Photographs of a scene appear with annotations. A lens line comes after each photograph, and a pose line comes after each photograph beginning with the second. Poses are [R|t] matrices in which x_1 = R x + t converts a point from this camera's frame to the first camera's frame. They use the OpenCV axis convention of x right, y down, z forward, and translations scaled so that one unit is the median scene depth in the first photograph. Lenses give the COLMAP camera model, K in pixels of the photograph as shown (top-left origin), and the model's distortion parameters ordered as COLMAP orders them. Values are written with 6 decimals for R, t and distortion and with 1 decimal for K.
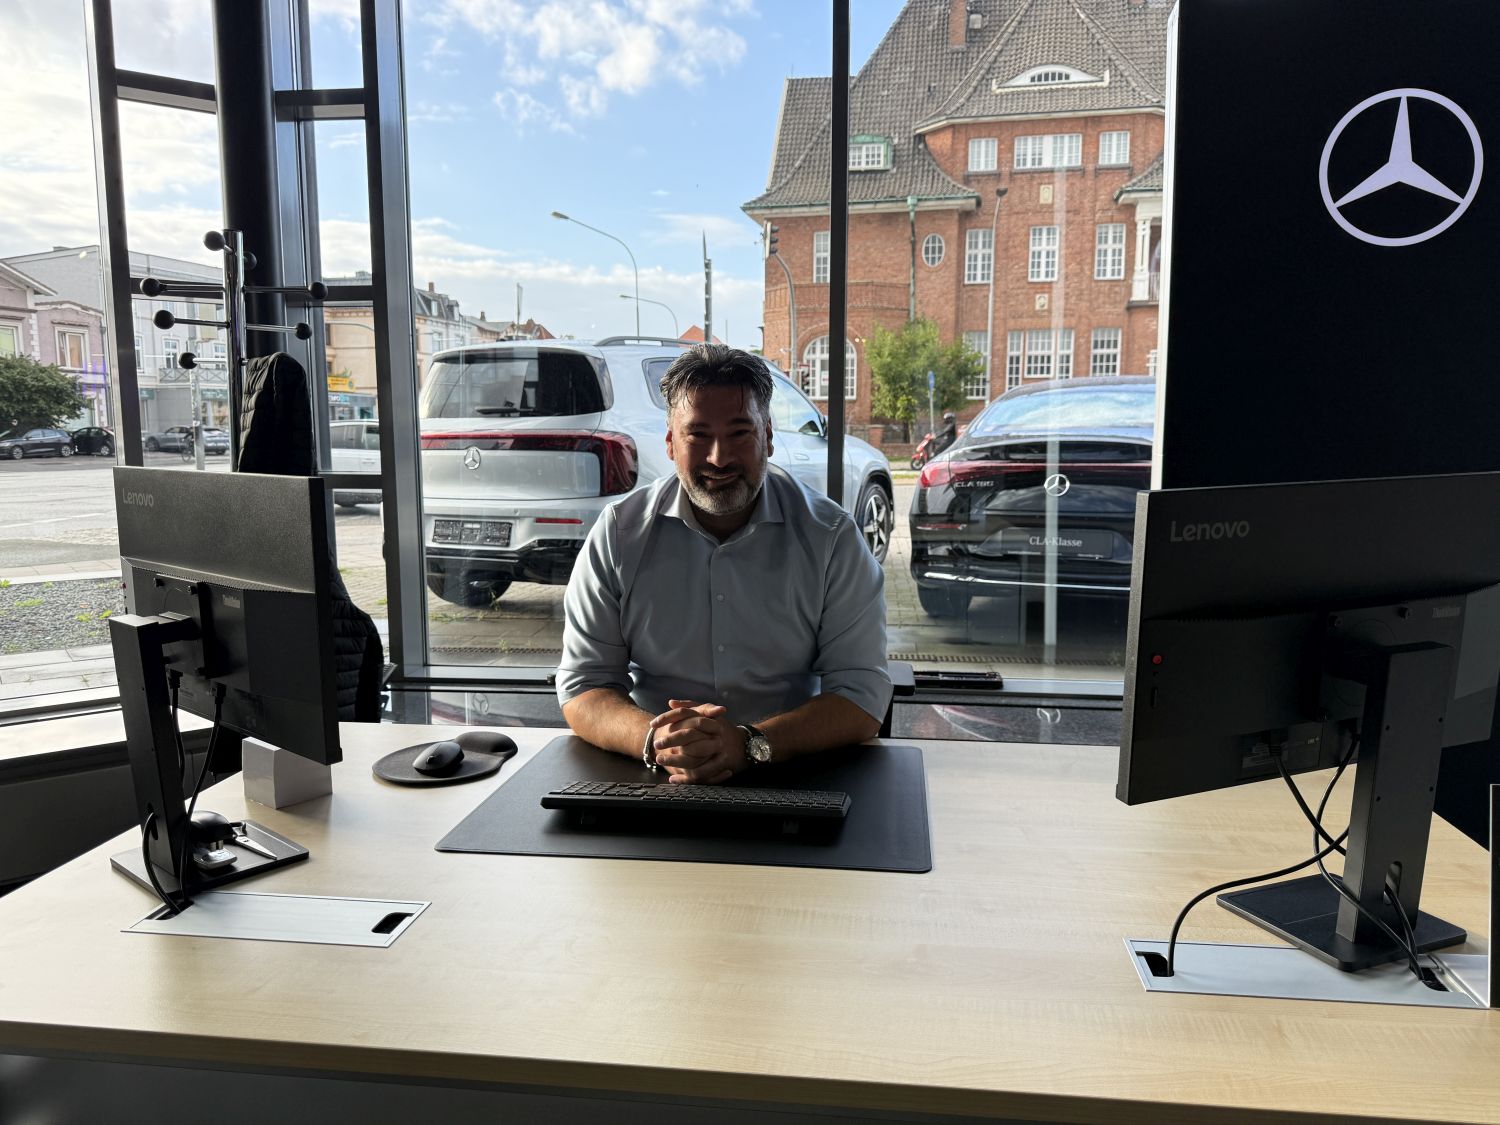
lens RADIAL K [[1066.9, 0, 750.0], [0, 1066.9, 562.5], [0, 0, 1]] dist [0.002743, 0.001033]
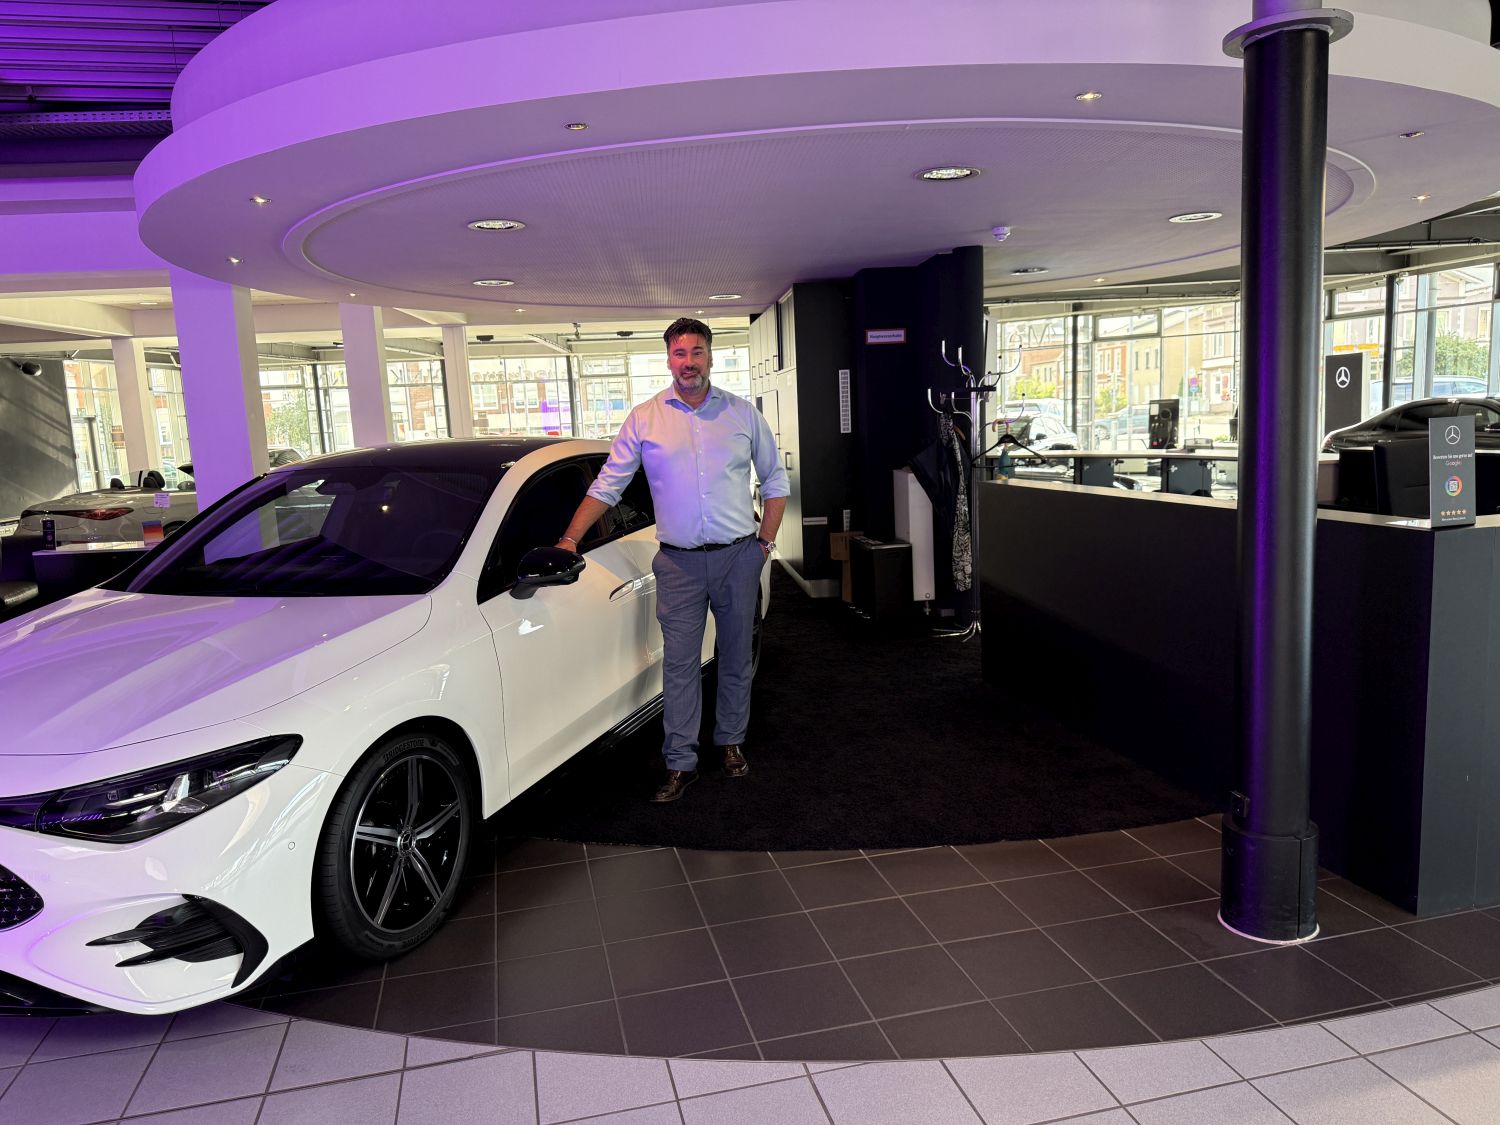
lens RADIAL K [[1066.9, 0, 750.0], [0, 1066.9, 562.5], [0, 0, 1]] dist [0.002743, 0.001033]
pose [[0.338580, 0.116223, -0.933732, 0.290502], [-0.074458, 0.992540, 0.096543, 0.024477], [0.937987, 0.036836, 0.344708, -0.254006]]
